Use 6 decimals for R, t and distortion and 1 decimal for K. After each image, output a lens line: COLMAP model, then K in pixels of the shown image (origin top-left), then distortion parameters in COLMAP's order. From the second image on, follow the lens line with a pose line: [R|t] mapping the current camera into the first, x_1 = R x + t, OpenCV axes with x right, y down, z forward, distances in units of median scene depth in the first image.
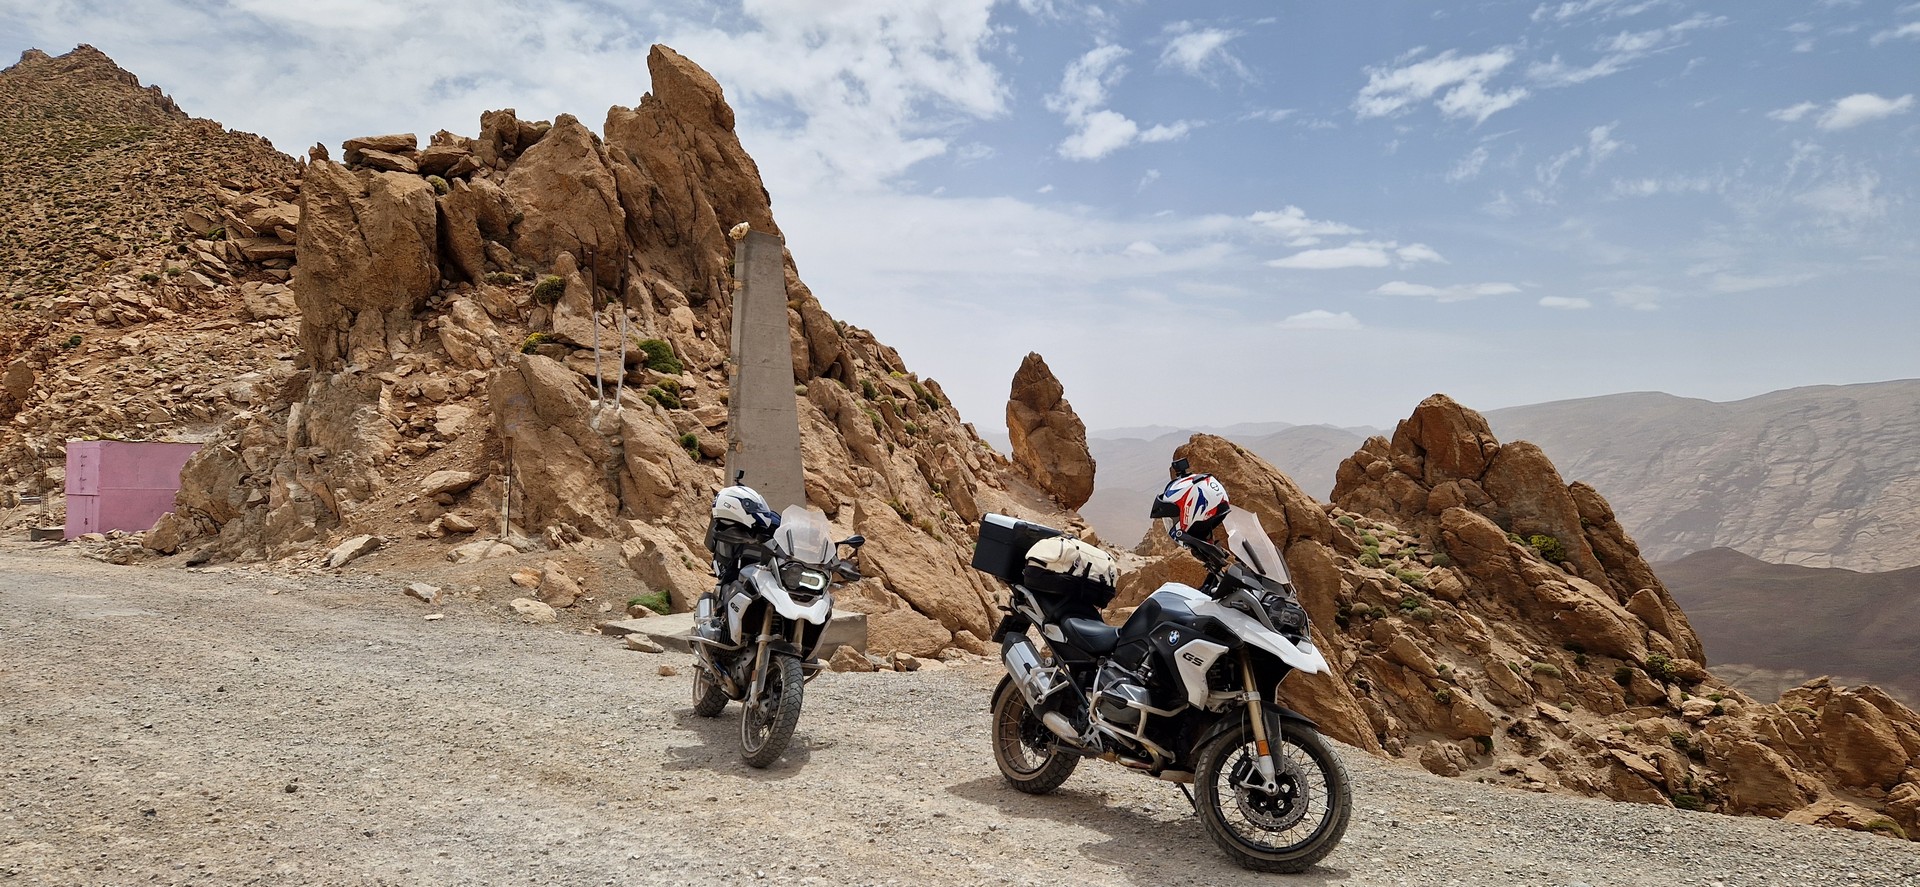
lens RADIAL K [[1295.4, 0, 982.5], [0, 1295.4, 449.1], [0, 0, 1]] dist [0.092652, -0.084656]
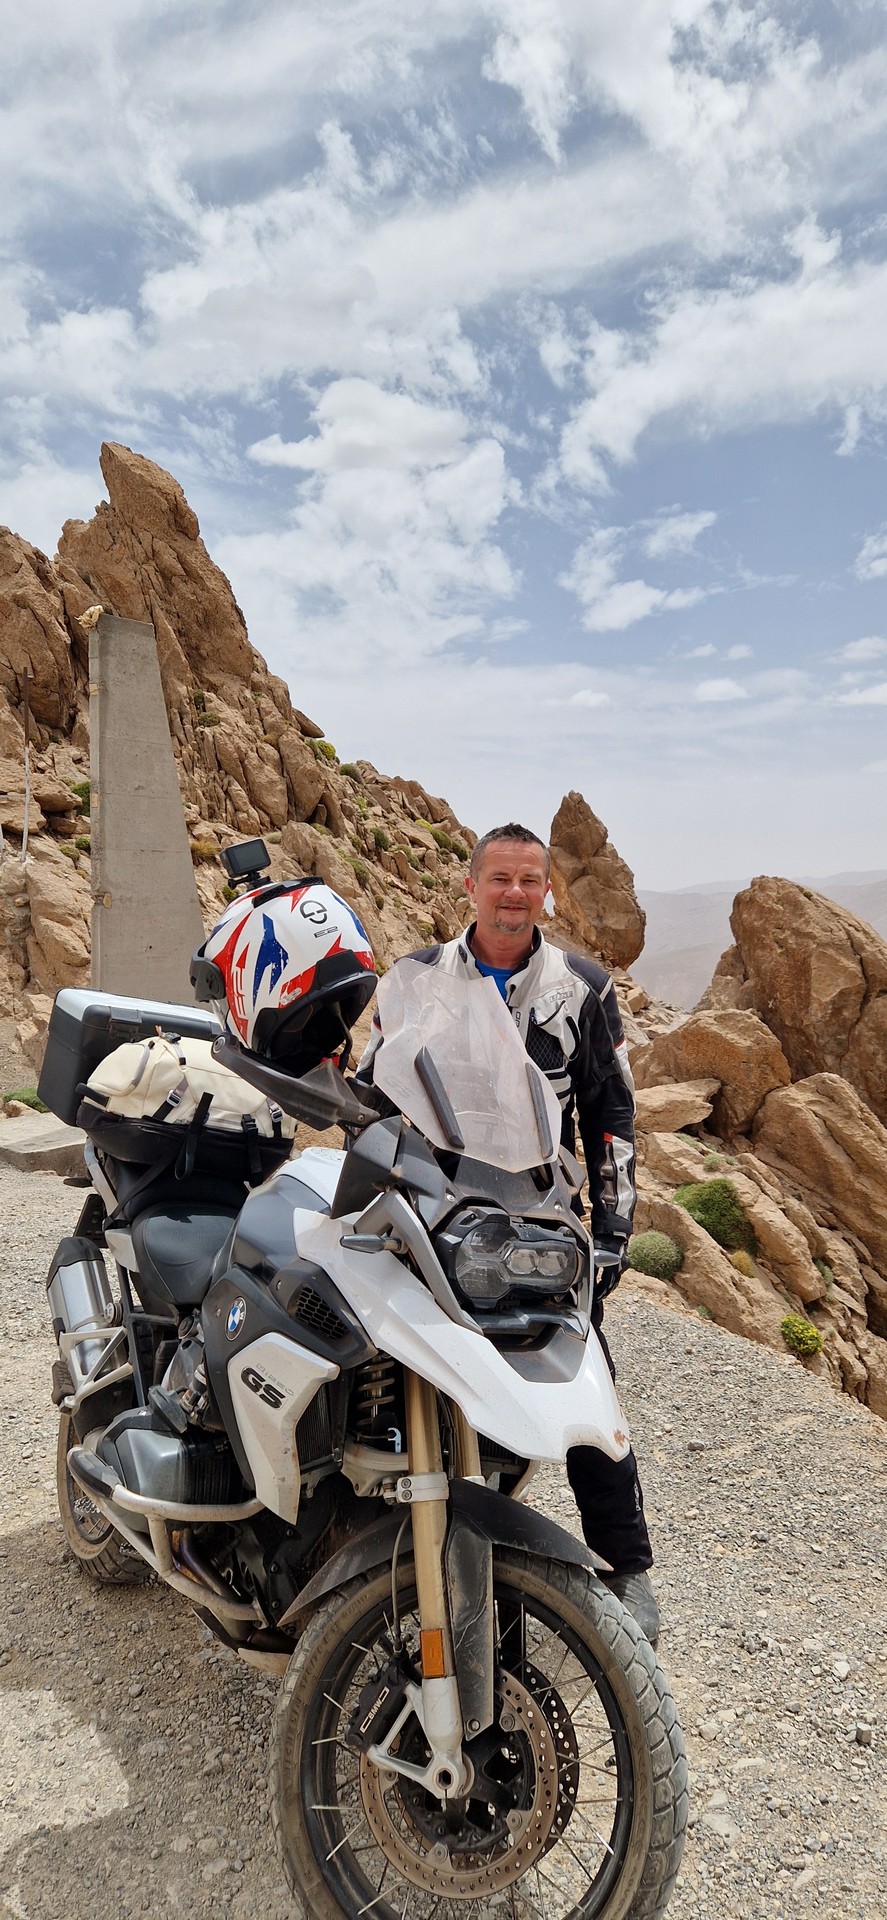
lens RADIAL K [[1295.4, 0, 459.6], [0, 1295.4, 989.3], [0, 0, 1]] dist [0.092652, -0.084656]
pose [[0.995291, -0.023950, -0.093927, 0.050404], [0.029664, 0.997762, 0.059921, 0.005840], [0.092282, -0.062425, 0.993774, 0.123111]]
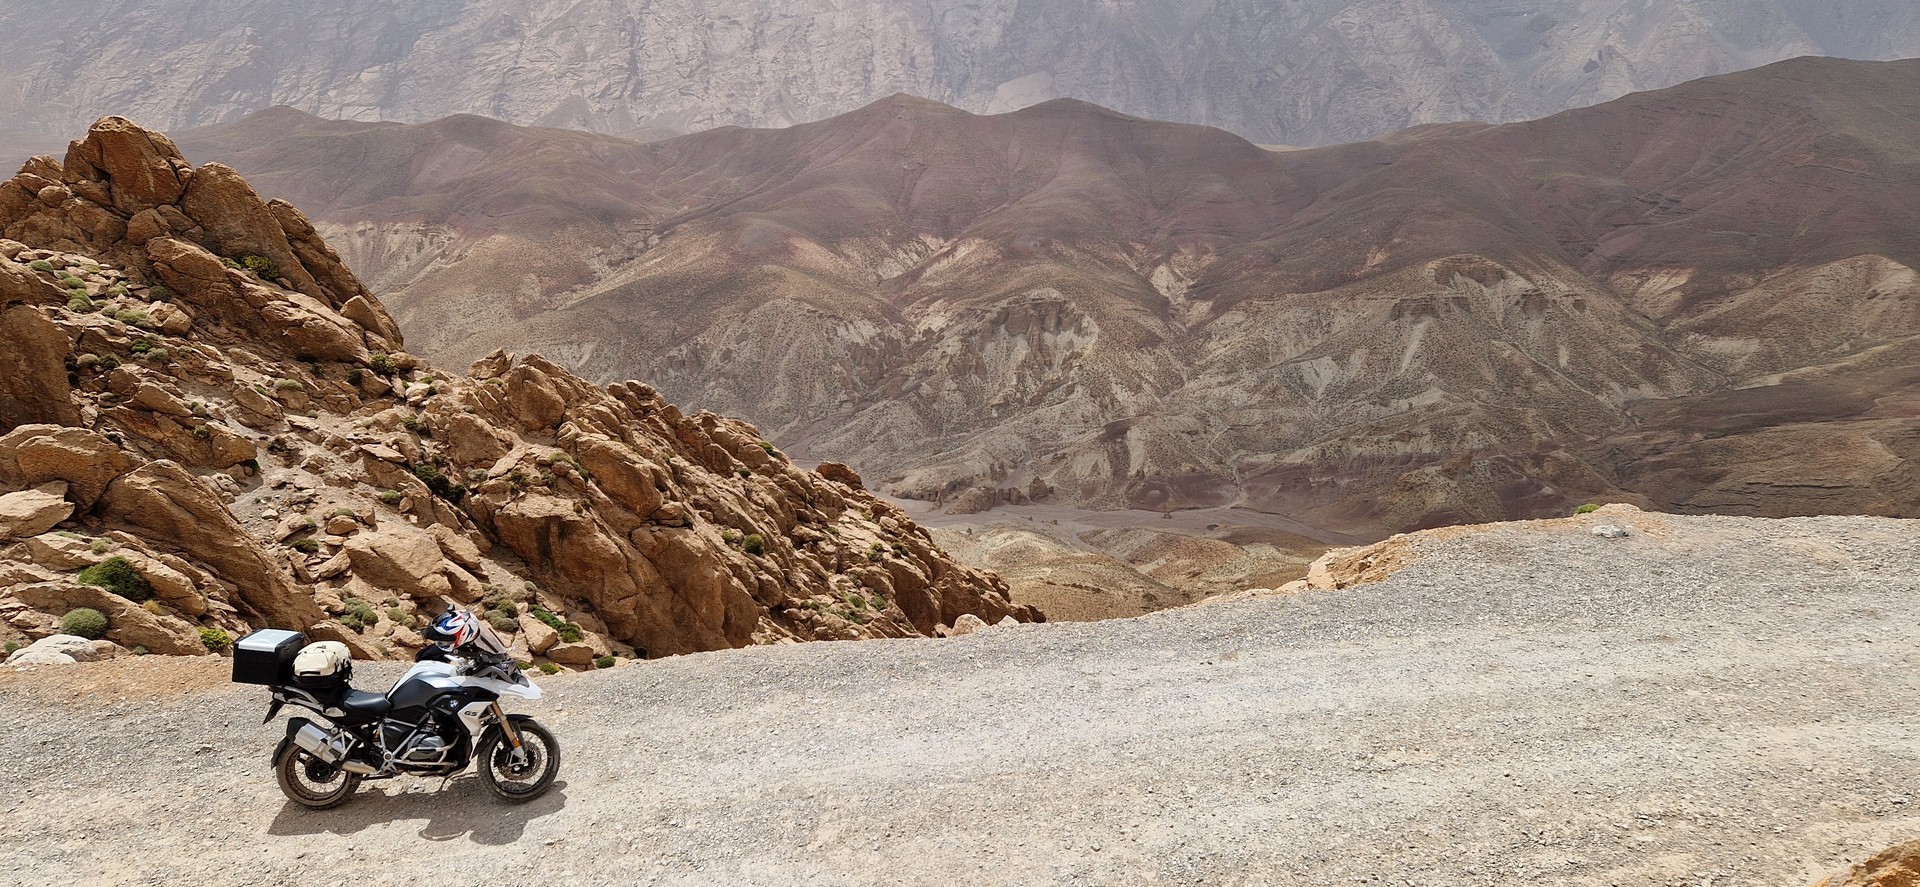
lens RADIAL K [[1295.4, 0, 955.0], [0, 1295.4, 458.6], [0, 0, 1]] dist [0.092652, -0.084656]
pose [[0.565379, -0.262509, 0.781944, -0.144880], [-0.010264, 0.945692, 0.324902, -0.143571], [-0.824767, -0.191719, 0.531980, -0.077006]]
